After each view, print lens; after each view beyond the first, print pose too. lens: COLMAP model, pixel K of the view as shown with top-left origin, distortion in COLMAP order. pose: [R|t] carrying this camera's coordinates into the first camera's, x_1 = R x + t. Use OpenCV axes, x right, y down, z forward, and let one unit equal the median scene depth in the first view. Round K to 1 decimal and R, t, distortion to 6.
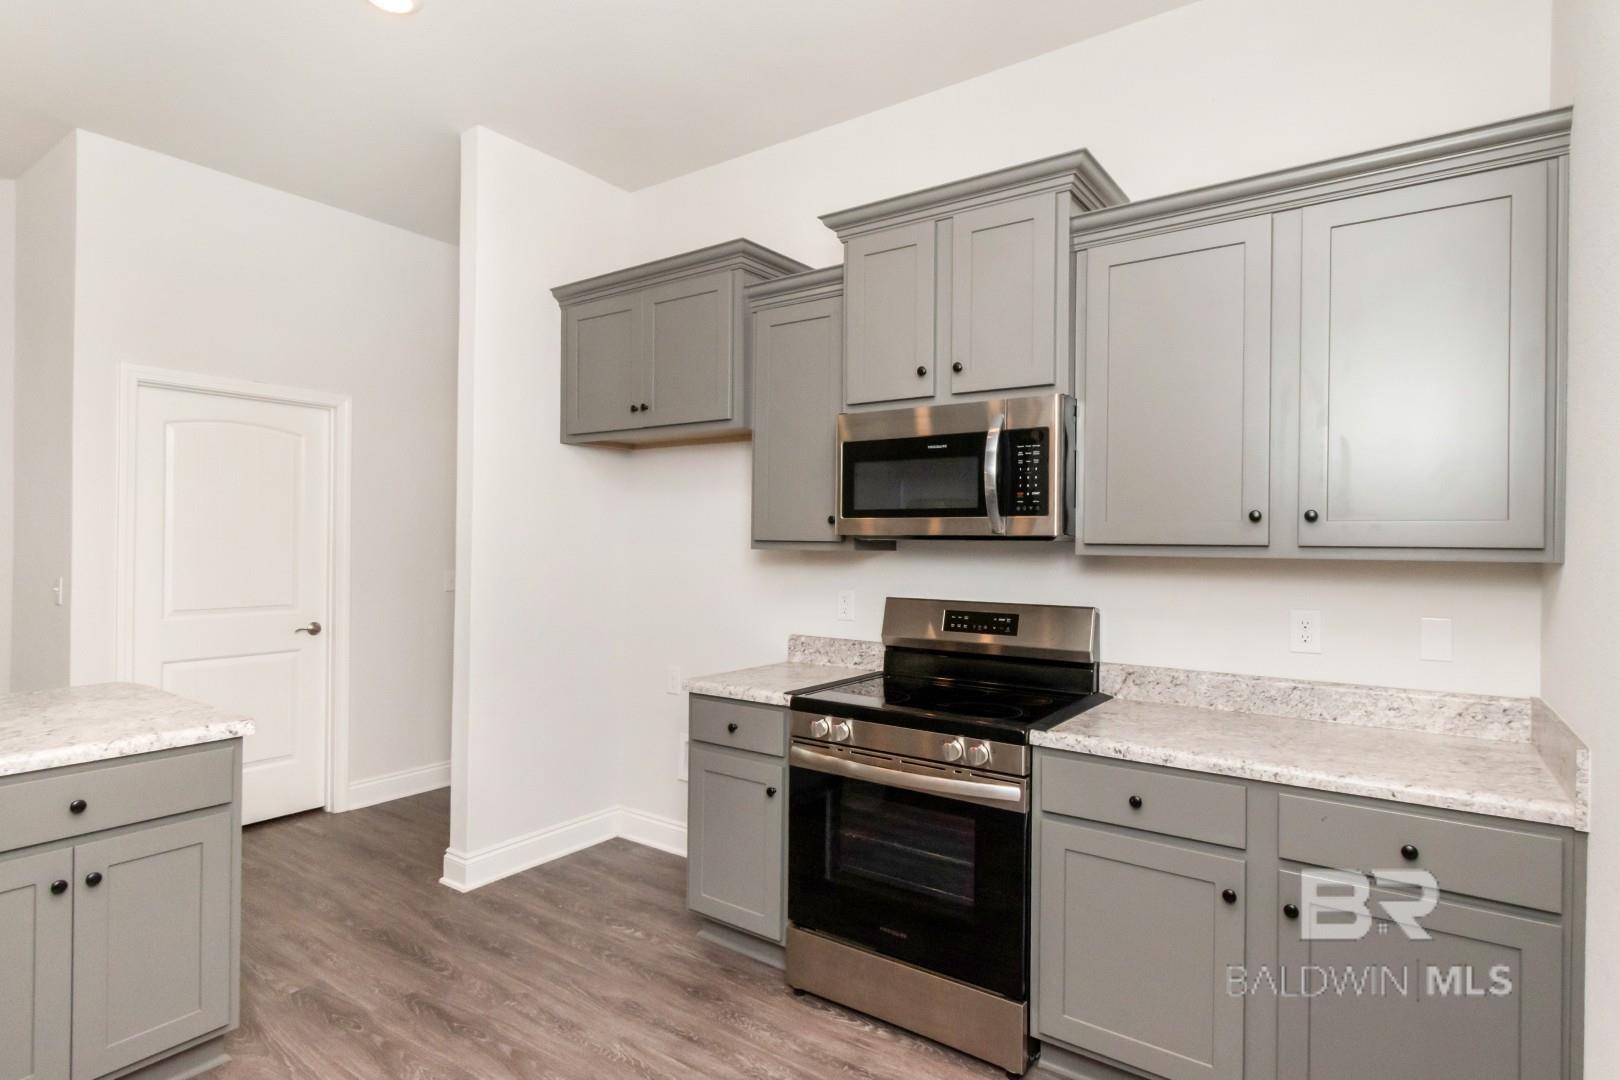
lens RADIAL K [[827.0, 0, 802.5], [0, 827.0, 539.4], [0, 0, 1]] dist [-0.001098, 0.000456]
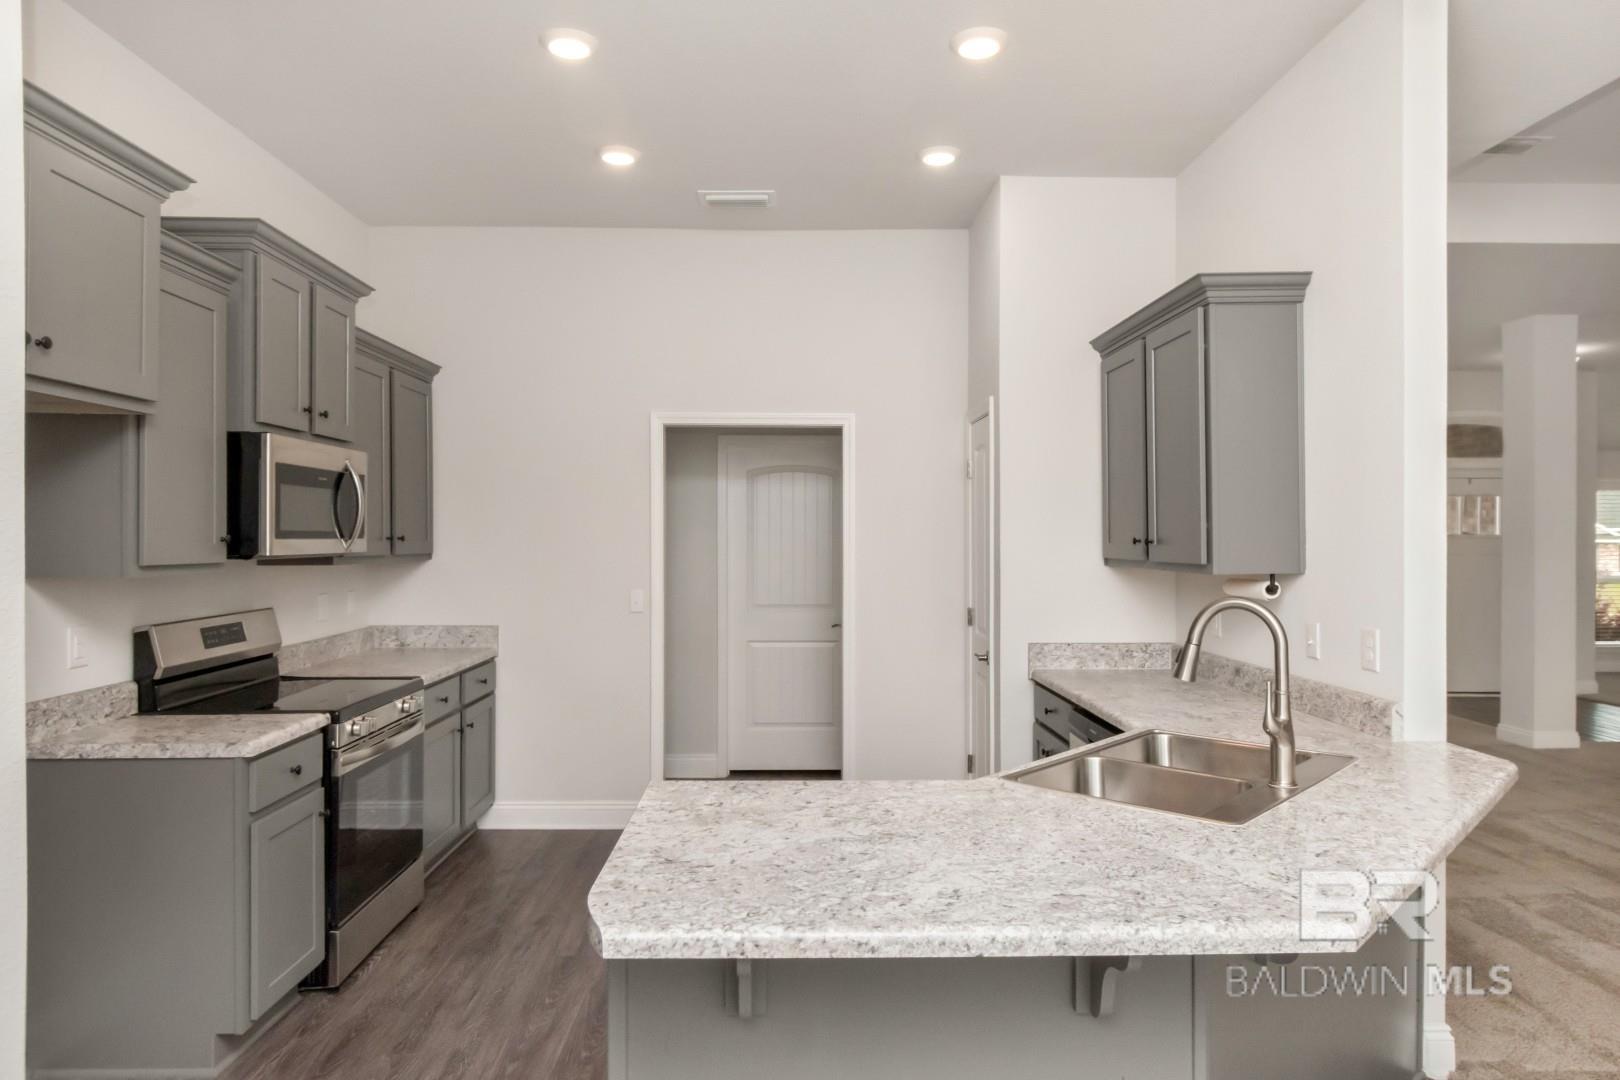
lens RADIAL K [[1024.2, 0, 810.0], [0, 1024.2, 540.0], [0, 0, 1]] dist [-0.000730, -0.000218]
pose [[-0.601627, -0.015873, 0.798620, -1.265860], [-0.013445, 0.999862, 0.009744, -0.043218], [-0.798664, -0.004875, -0.601757, 1.176119]]
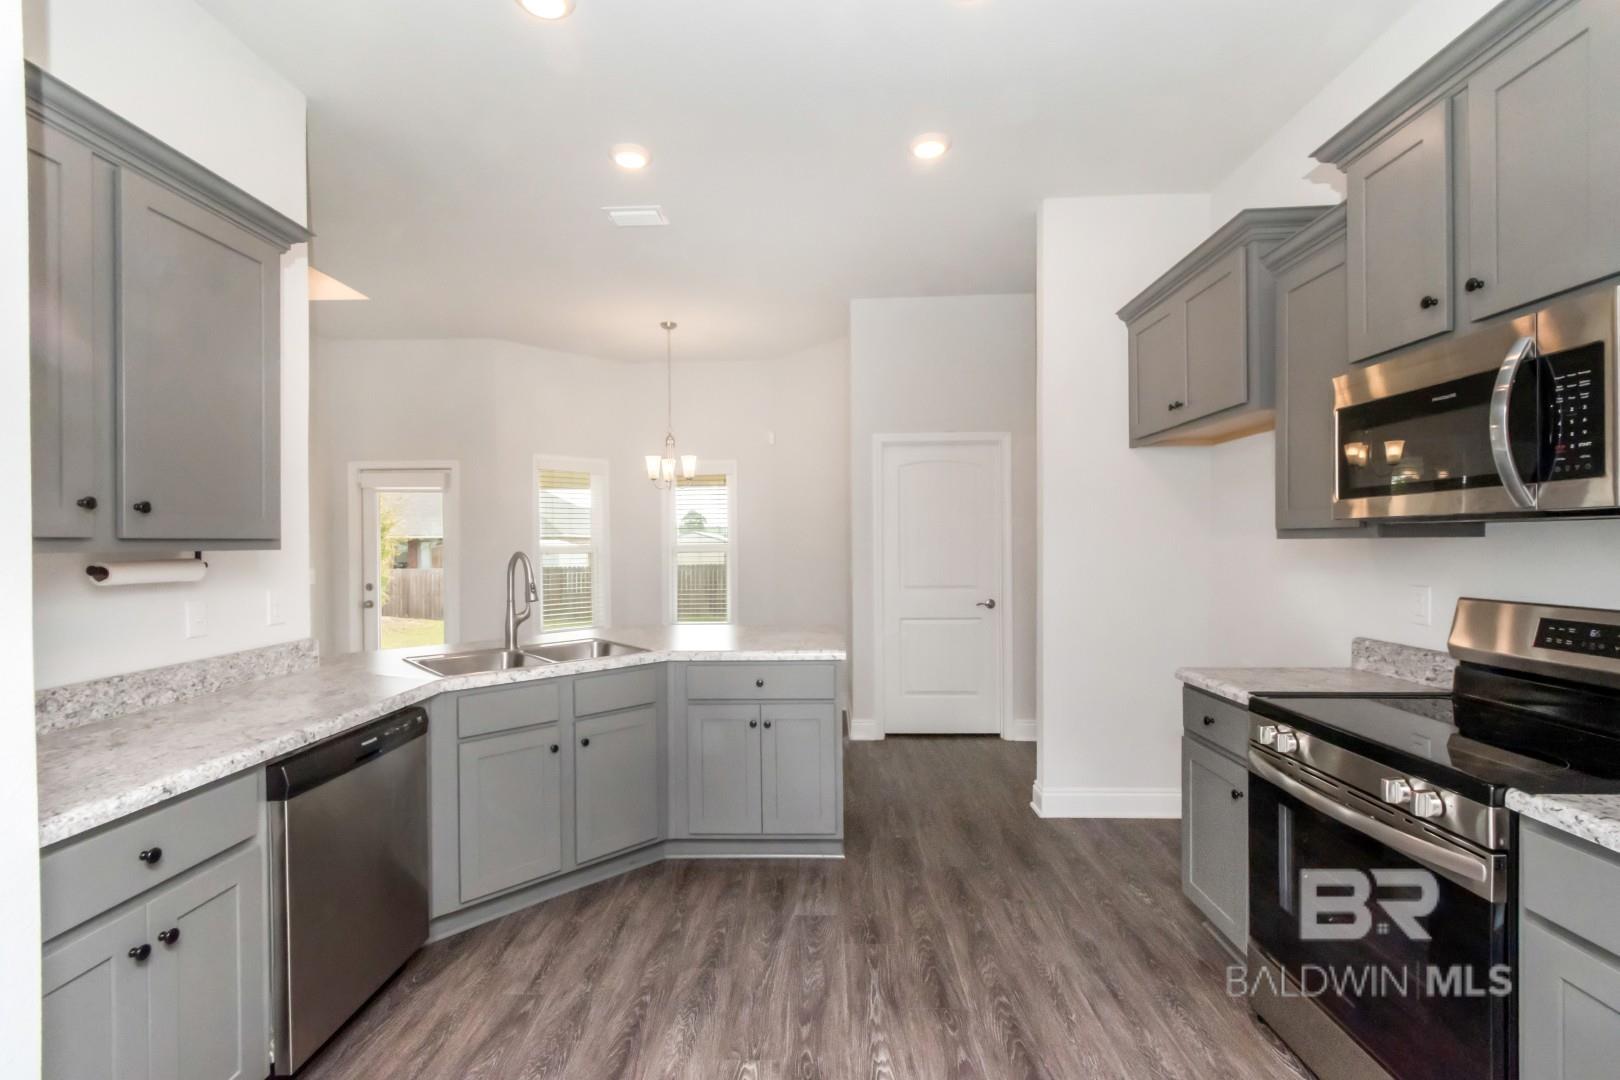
lens RADIAL K [[707.1, 0, 802.8], [0, 707.1, 546.7], [0, 0, 1]] dist [0.002513, -0.000150]
pose [[0.551813, -0.012349, -0.833876, 0.338789], [0.020769, 0.999784, -0.001062, 0.011616], [0.833709, -0.016733, 0.551951, 0.134424]]
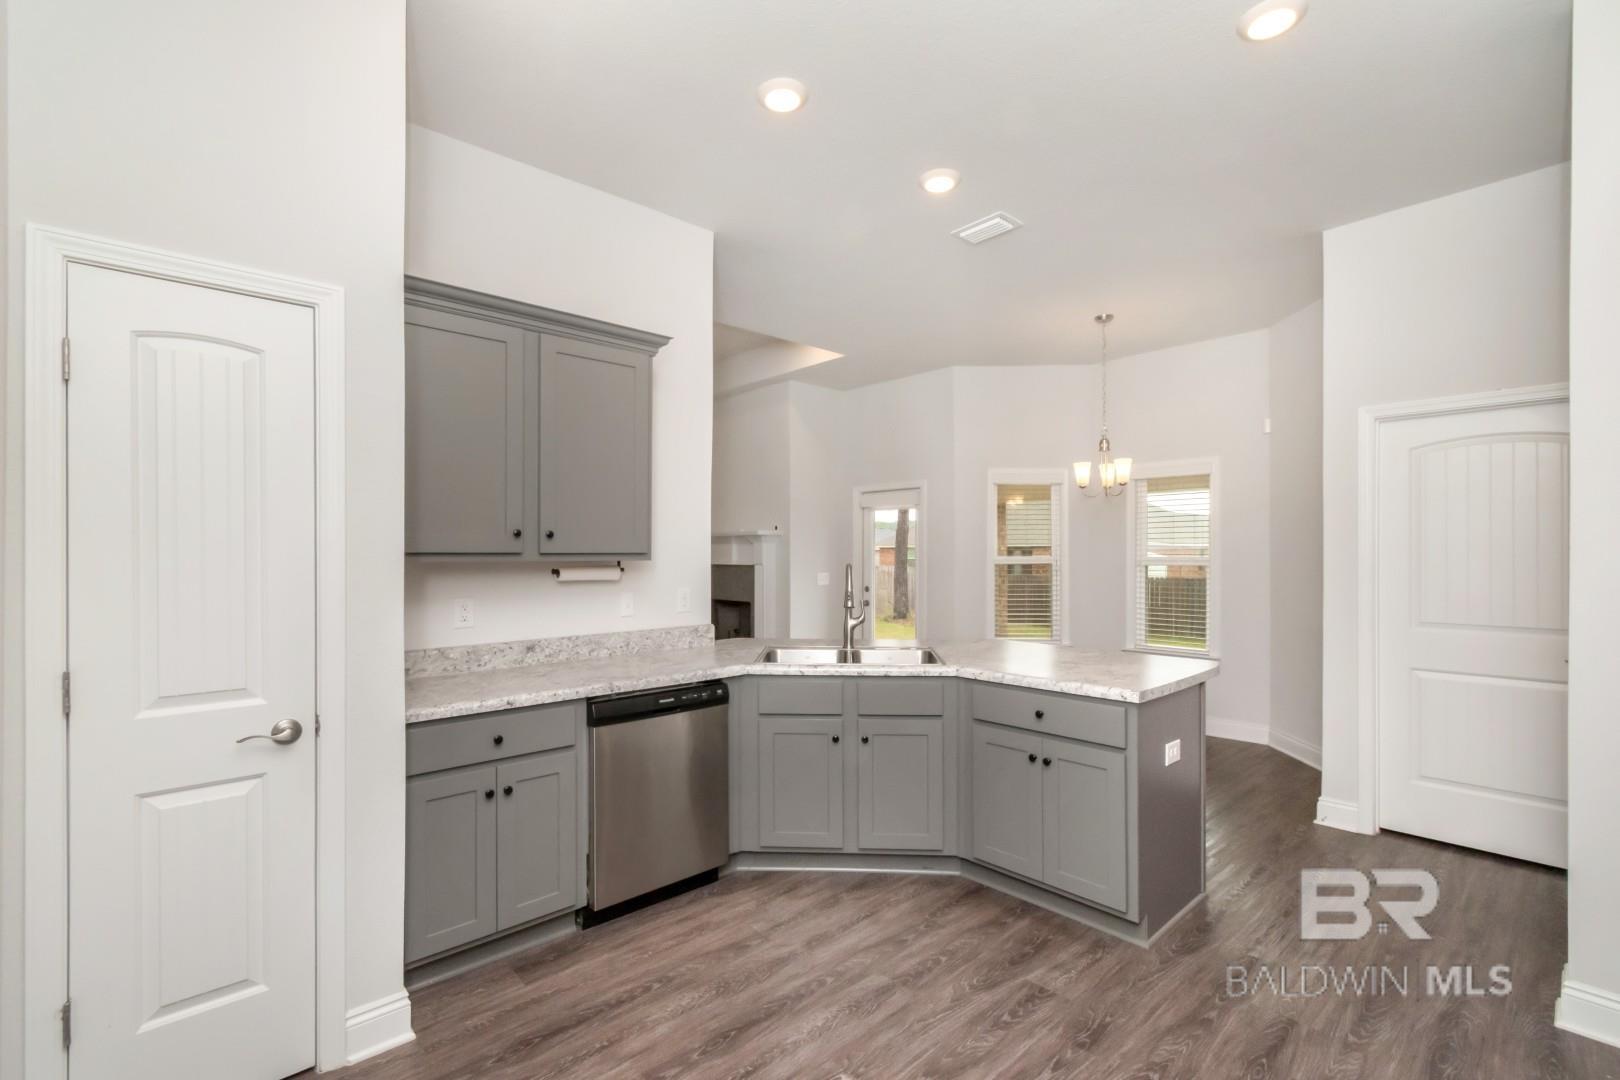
lens RADIAL K [[707.6, 0, 808.0], [0, 707.6, 554.0], [0, 0, 1]] dist [-0.000551, -0.000109]
pose [[-0.213824, -0.012080, -0.976797, 0.419634], [0.003845, 0.999905, -0.013208, 0.008437], [0.976865, -0.006580, -0.213758, 0.559409]]
